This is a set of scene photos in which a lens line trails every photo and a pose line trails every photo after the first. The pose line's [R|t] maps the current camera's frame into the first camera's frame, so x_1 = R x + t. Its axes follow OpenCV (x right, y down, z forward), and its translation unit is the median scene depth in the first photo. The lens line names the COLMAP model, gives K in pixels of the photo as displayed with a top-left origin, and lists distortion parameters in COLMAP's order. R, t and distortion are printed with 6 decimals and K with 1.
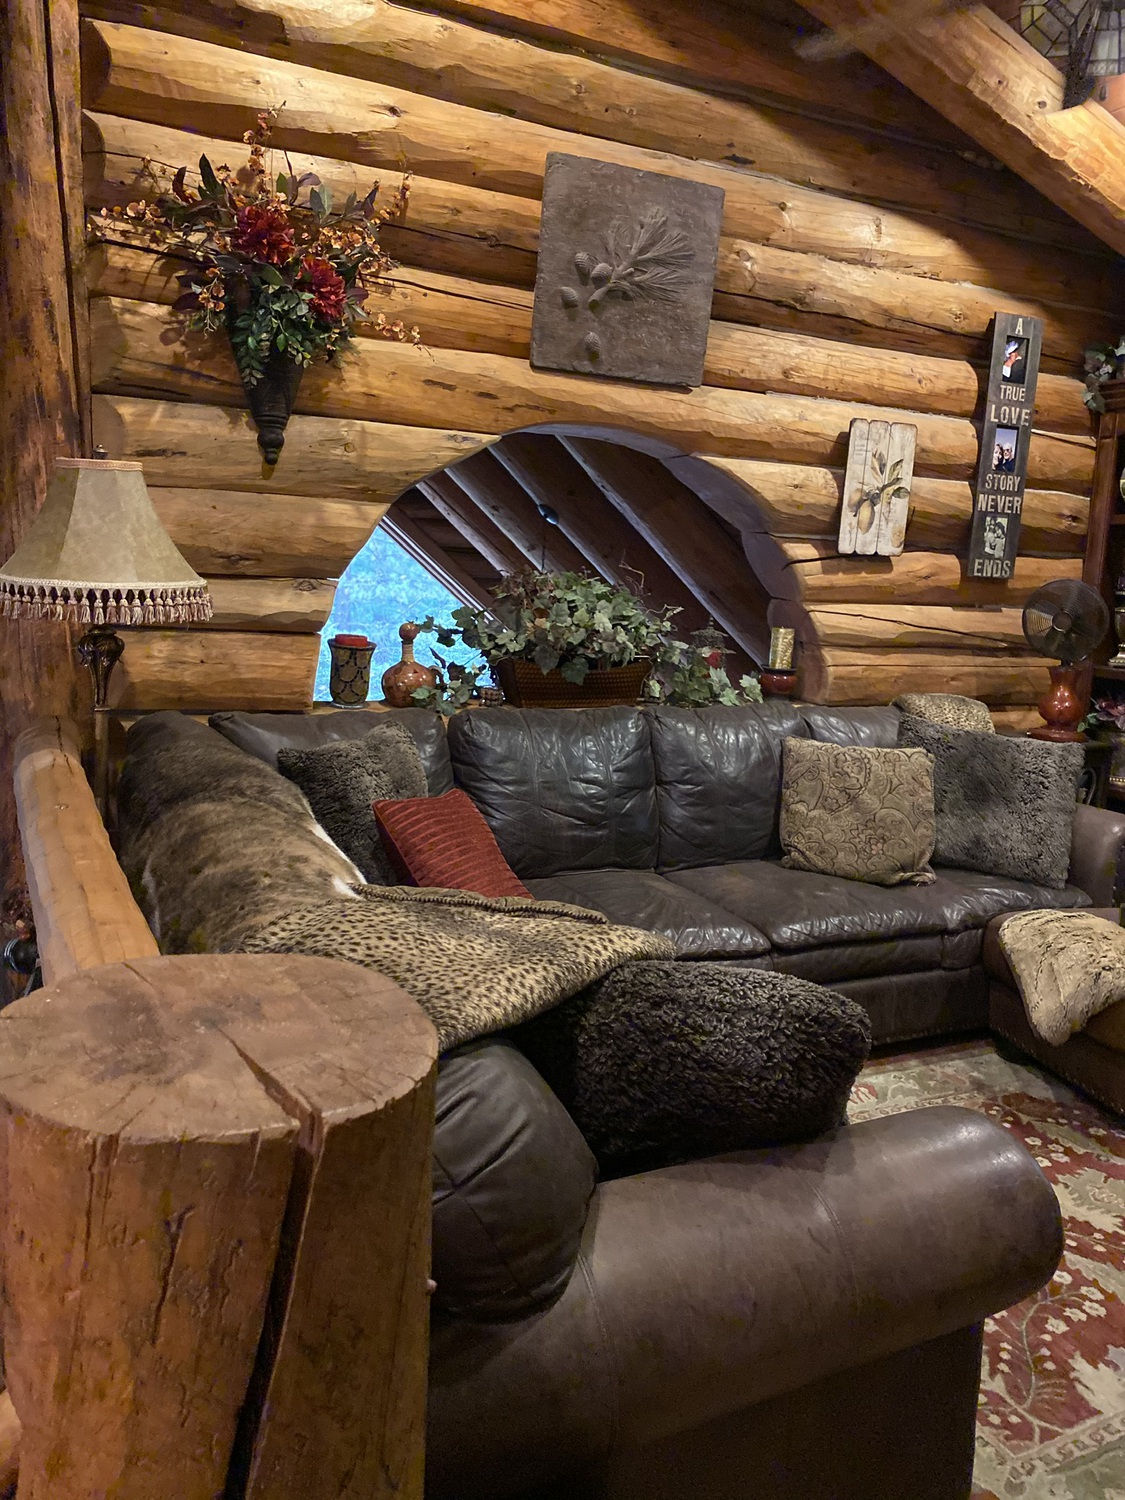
lens RADIAL K [[1148.4, 0, 564.8], [0, 1148.4, 753.0], [0, 0, 1]] dist [0.009701, -0.001383]
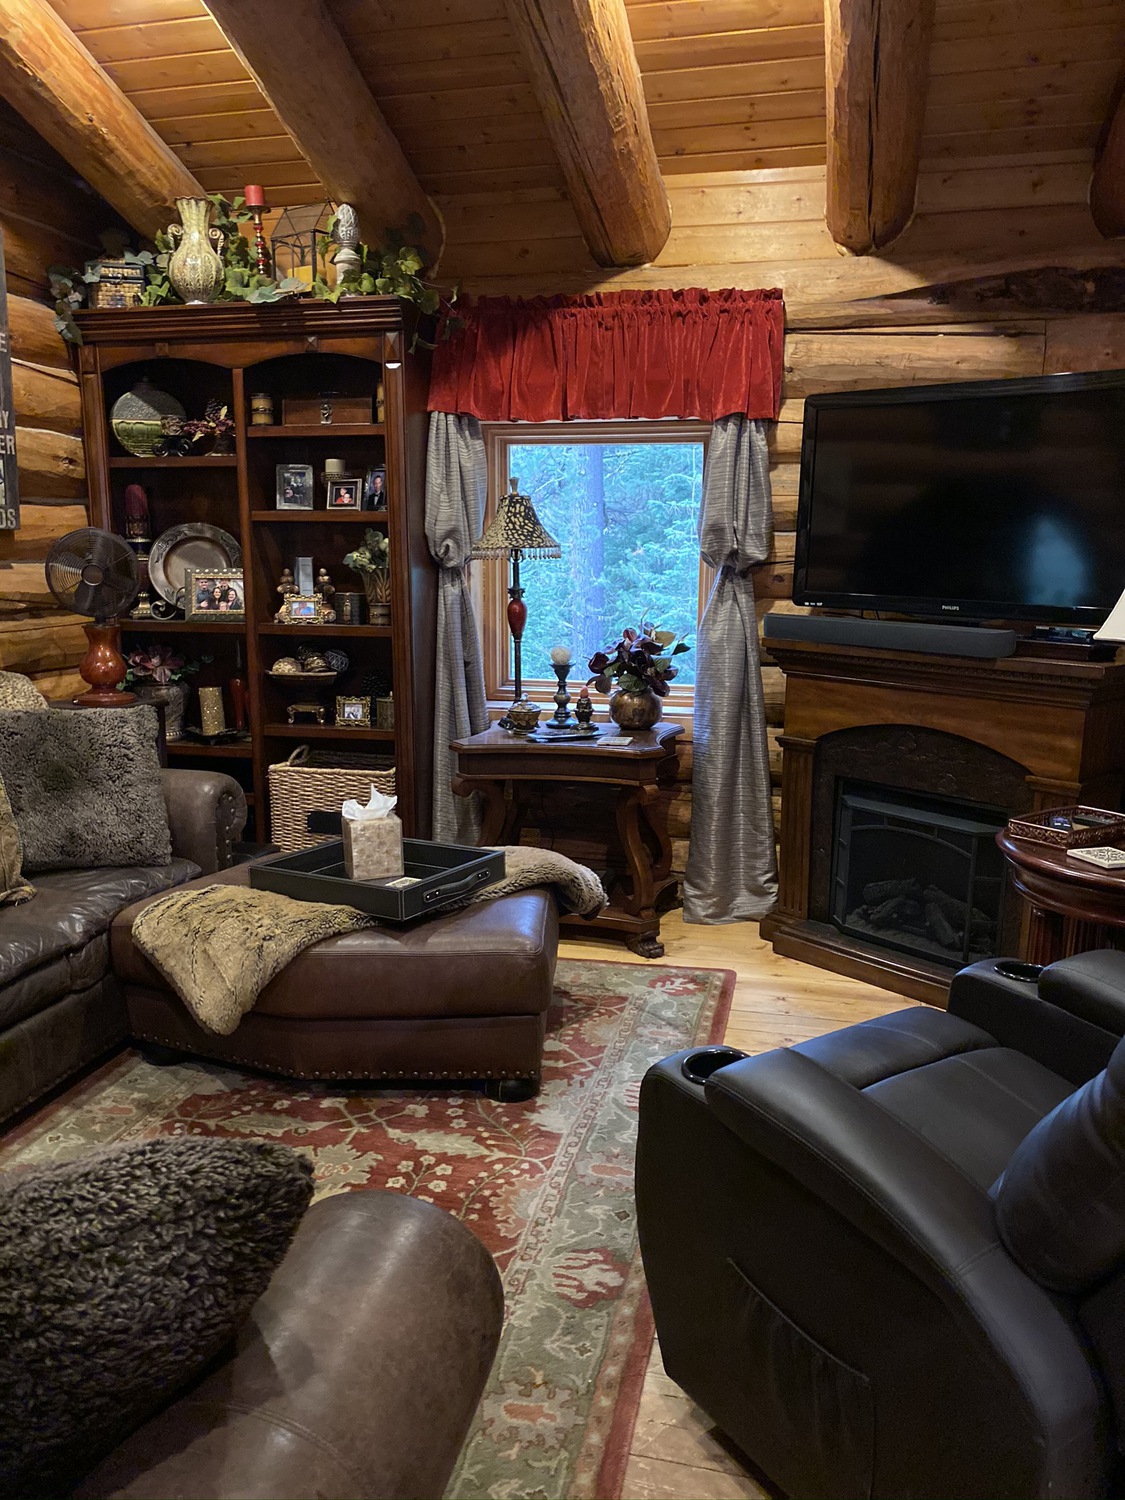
lens RADIAL K [[1148.4, 0, 560.3], [0, 1148.4, 742.6], [0, 0, 1]] dist [0.009701, -0.001383]
pose [[0.632249, -0.178696, 0.753876, -0.048360], [0.150995, 0.982800, 0.106325, -0.027920], [-0.759909, 0.046608, 0.648357, 0.152318]]
